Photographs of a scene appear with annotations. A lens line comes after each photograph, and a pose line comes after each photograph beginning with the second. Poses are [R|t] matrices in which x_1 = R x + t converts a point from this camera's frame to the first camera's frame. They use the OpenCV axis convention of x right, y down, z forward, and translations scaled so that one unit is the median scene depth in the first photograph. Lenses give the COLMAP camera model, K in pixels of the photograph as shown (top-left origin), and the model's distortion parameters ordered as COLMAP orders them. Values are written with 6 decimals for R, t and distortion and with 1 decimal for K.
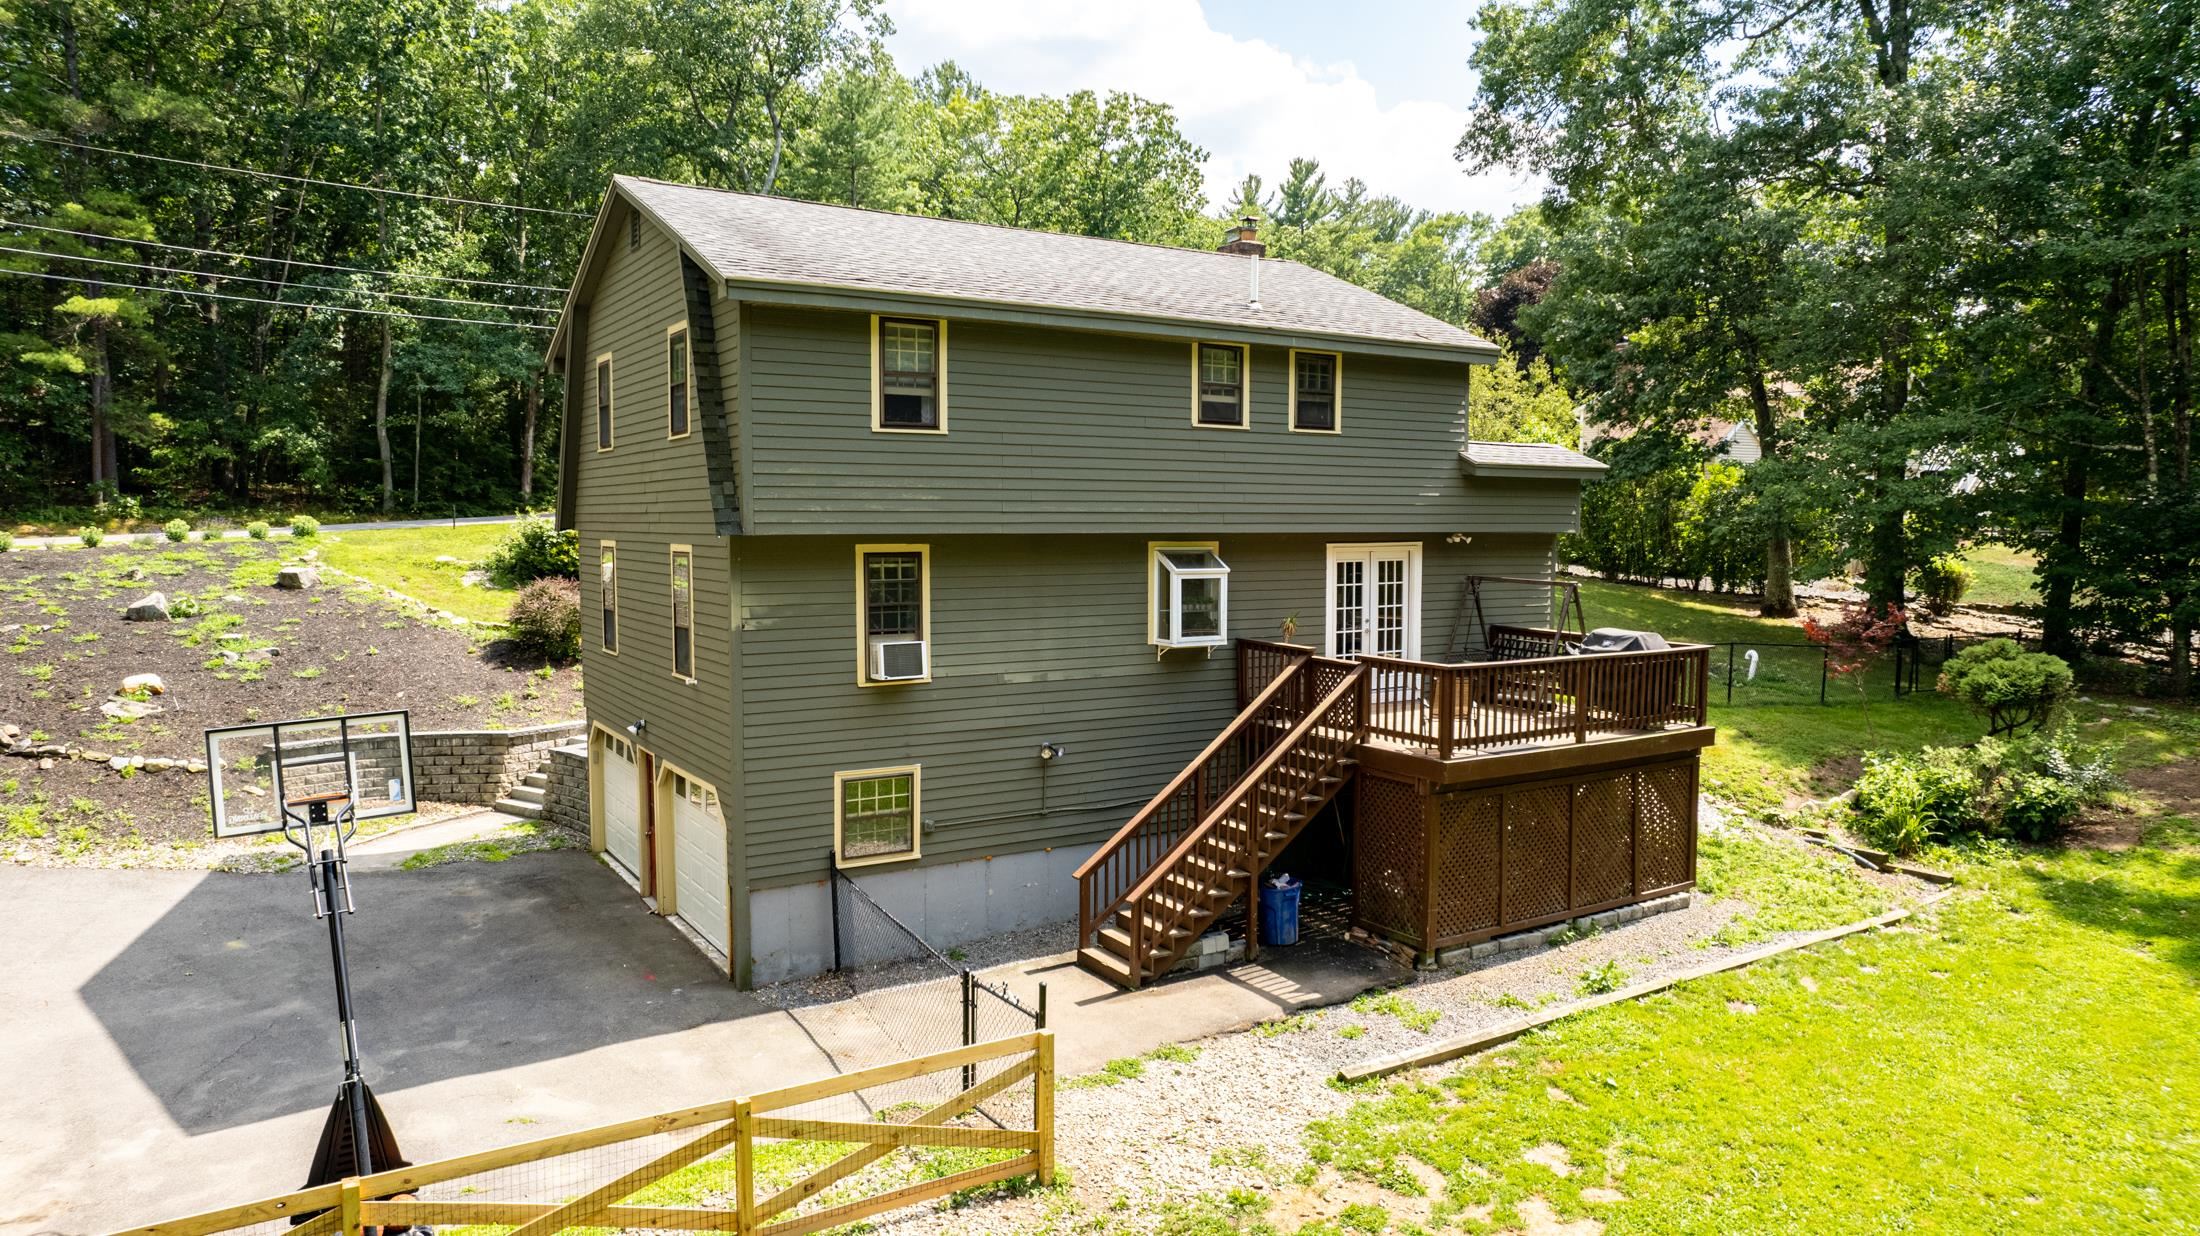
lens RADIAL K [[1403.2, 0, 1100.0], [0, 1403.2, 618.0], [0, 0, 1]] dist [-0.075913, 0.062356]
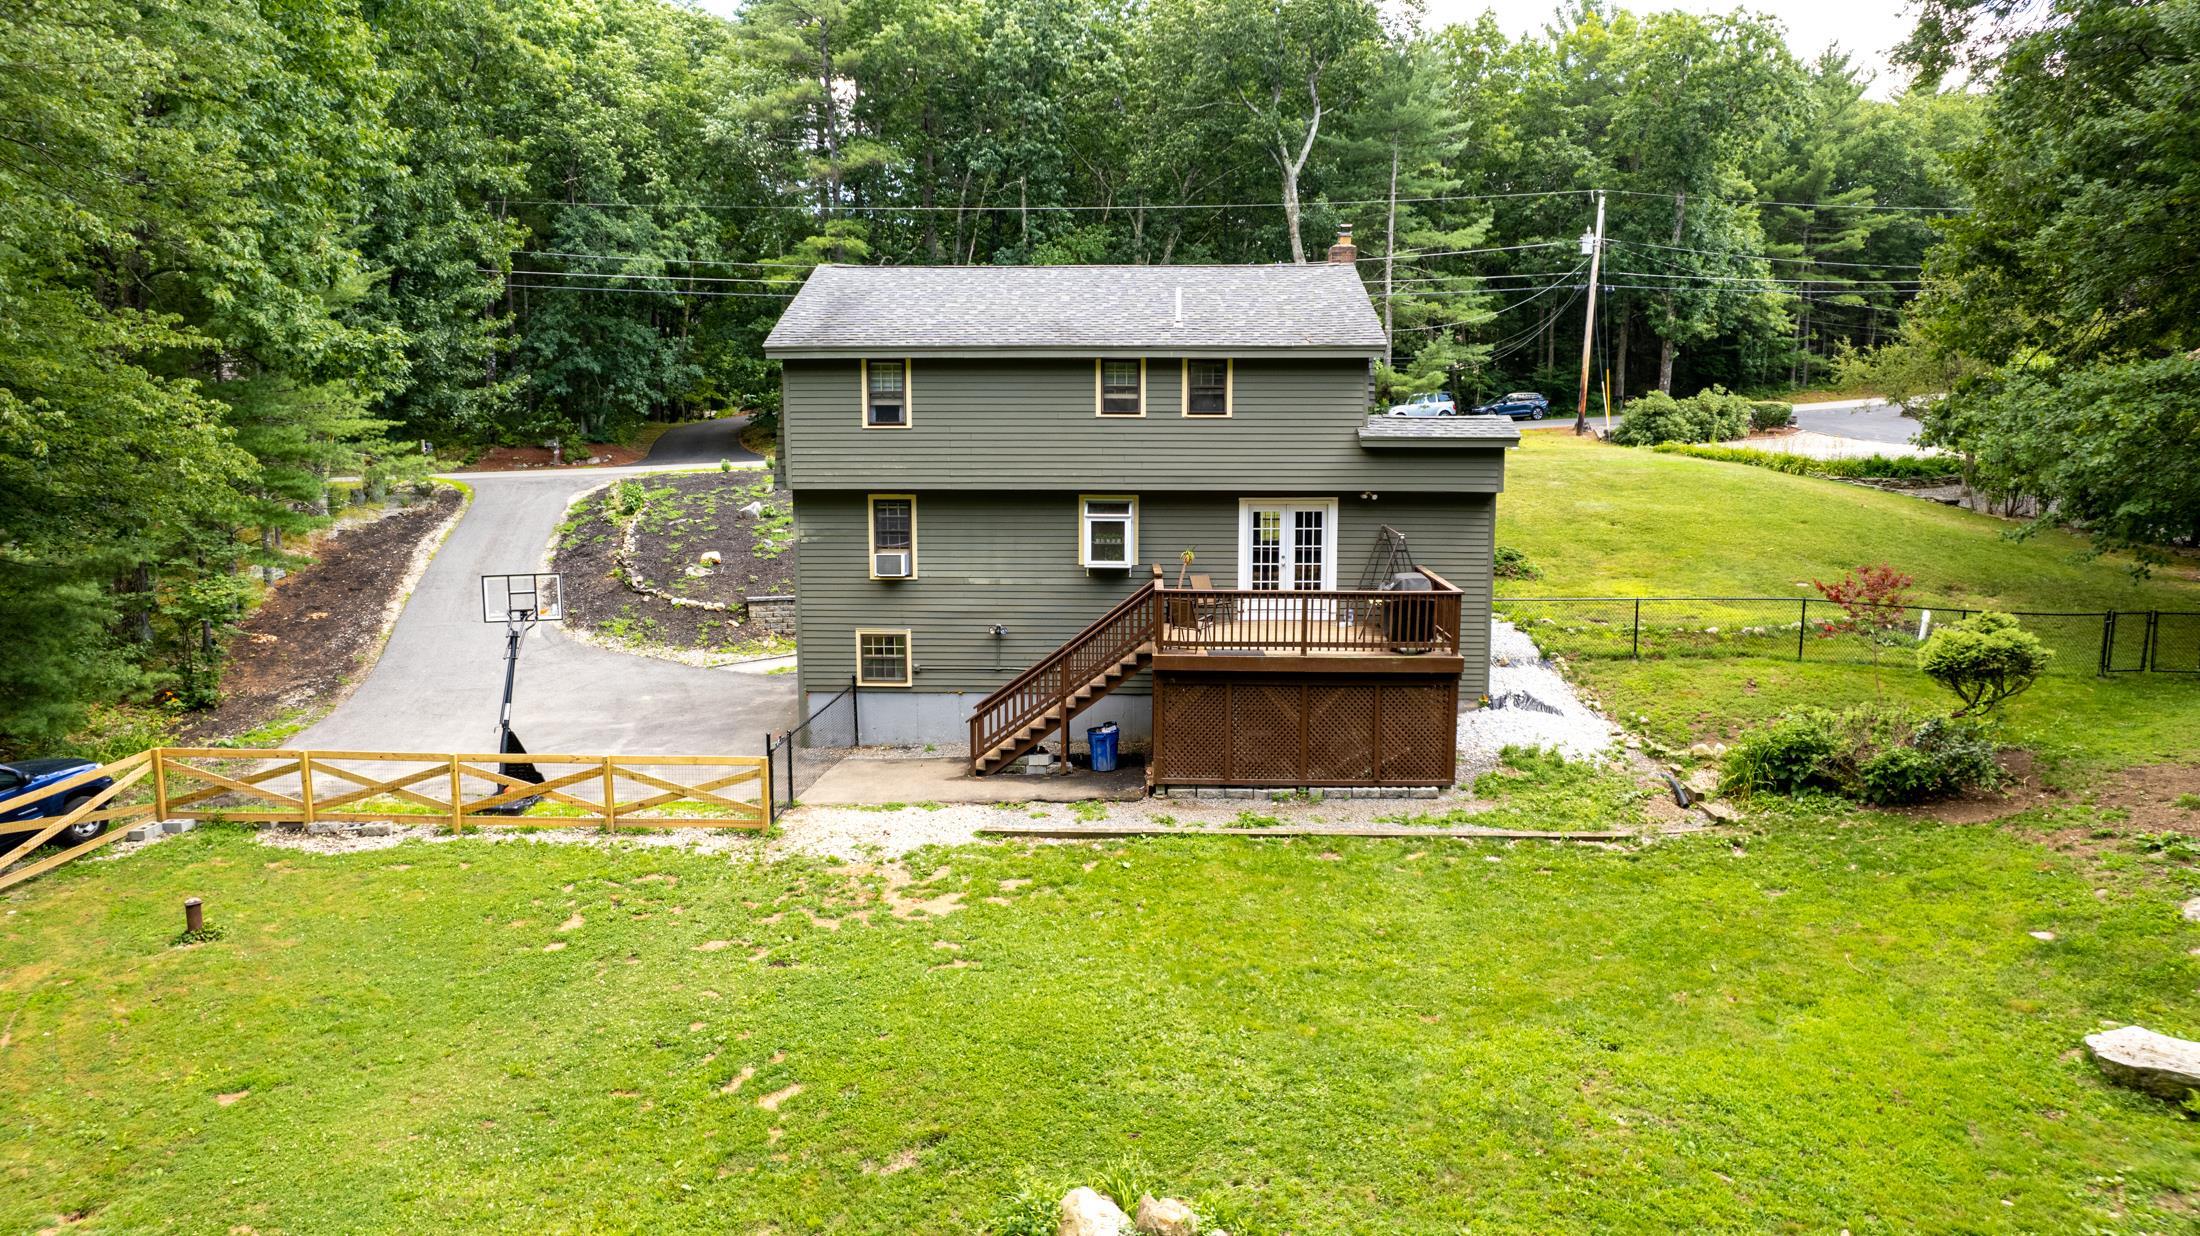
lens RADIAL K [[1403.2, 0, 1100.0], [0, 1403.2, 618.0], [0, 0, 1]] dist [-0.075913, 0.062356]
pose [[0.827802, 0.076409, -0.555792, 0.880270], [-0.039617, 0.996170, 0.077946, -0.041022], [0.559620, -0.042505, 0.827659, -0.210897]]
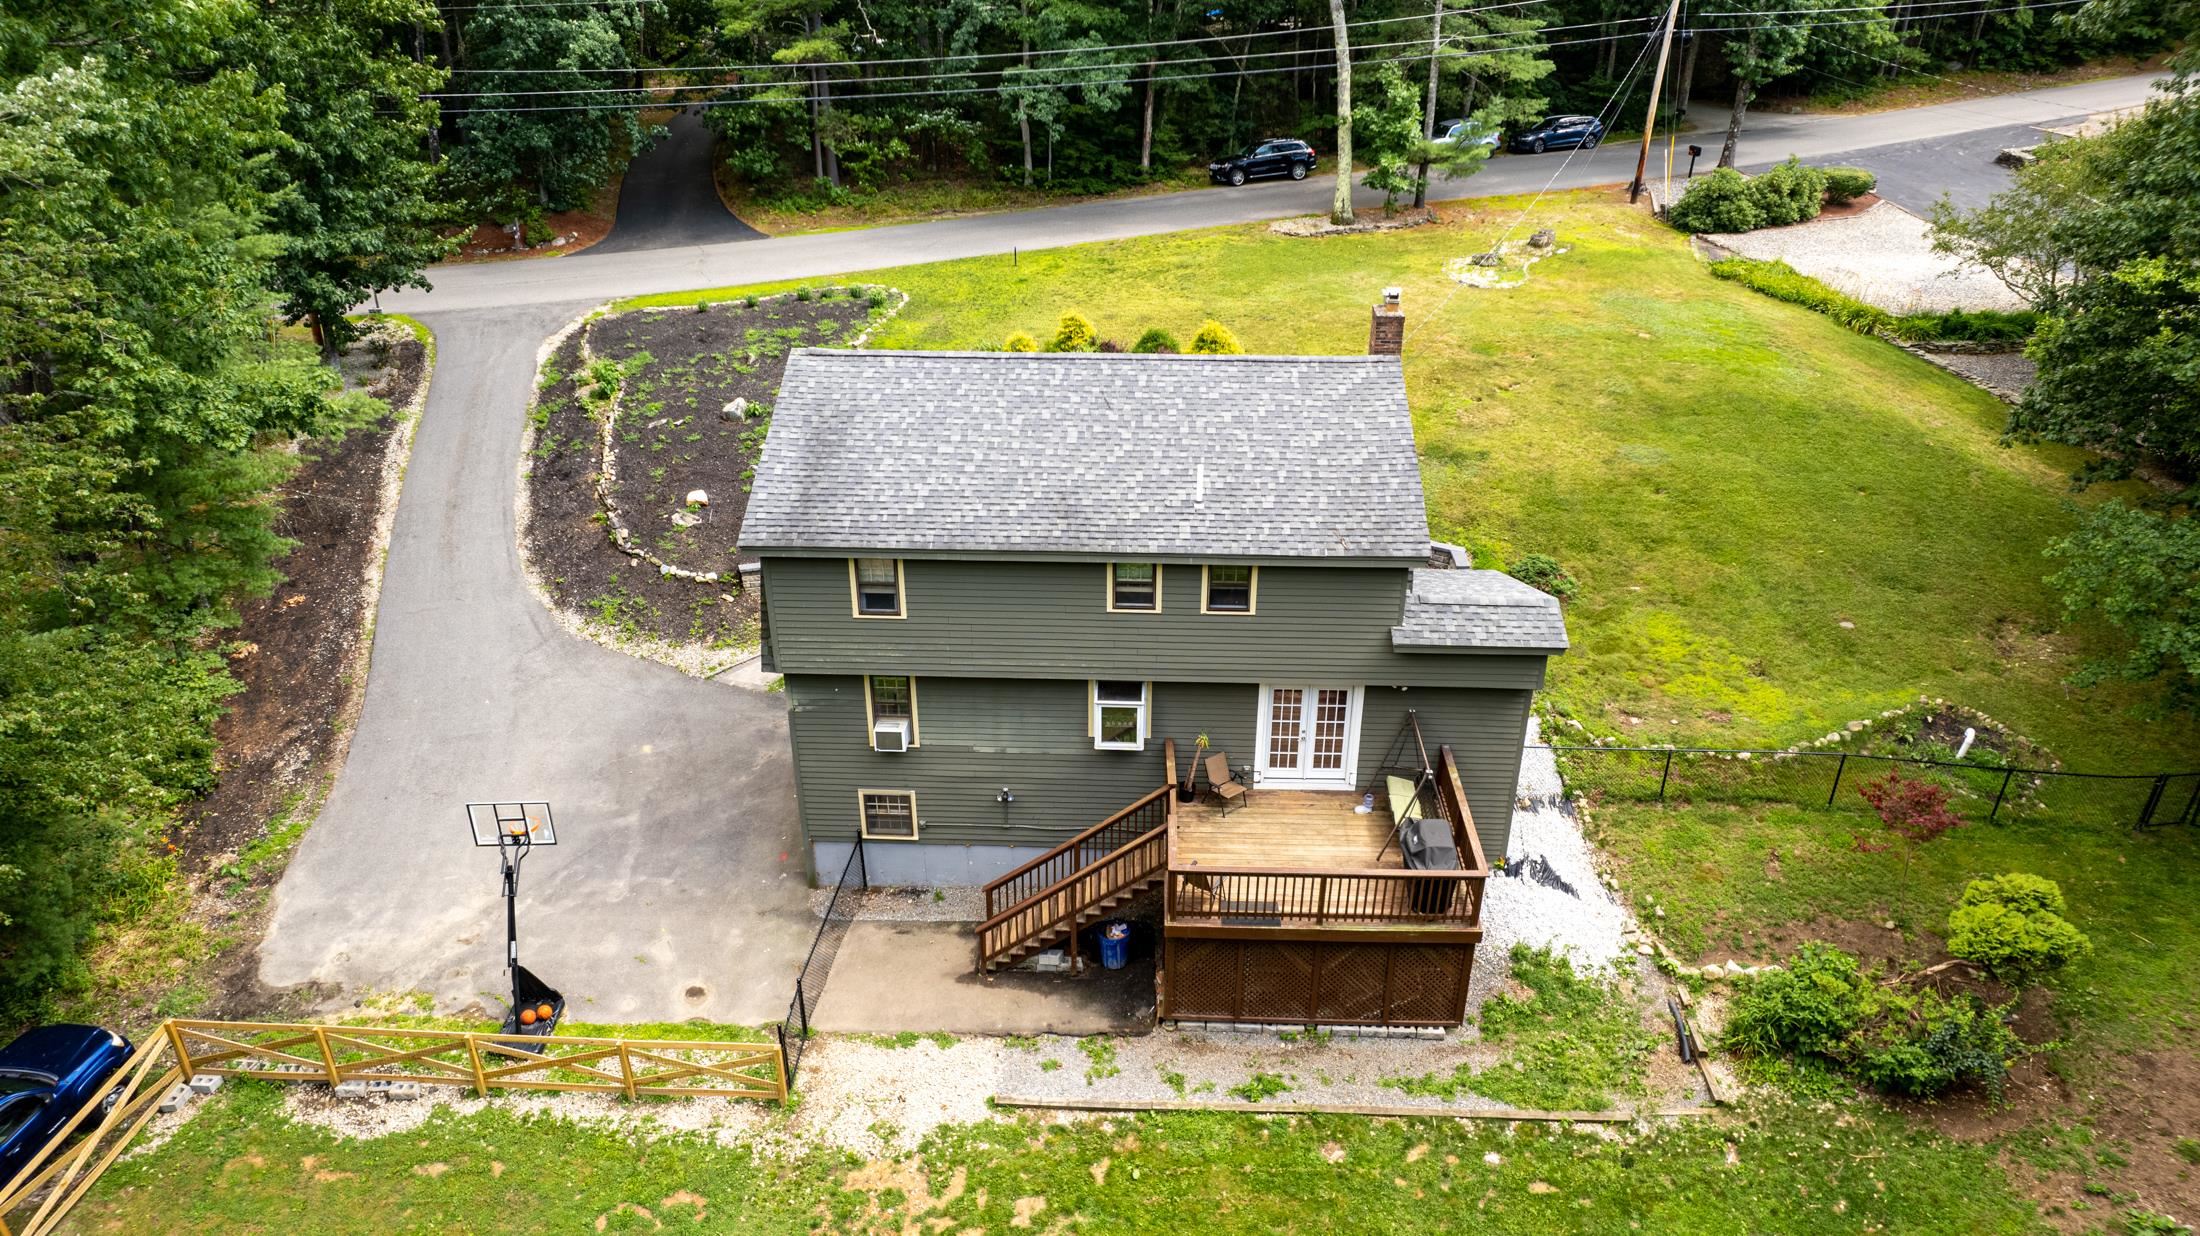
lens RADIAL K [[1403.2, 0, 1100.0], [0, 1403.2, 618.0], [0, 0, 1]] dist [-0.075913, 0.062356]
pose [[0.825296, 0.255785, -0.503449, 0.722886], [-0.040895, 0.916263, 0.398483, -0.652305], [0.563218, -0.308278, 0.766649, -0.032341]]
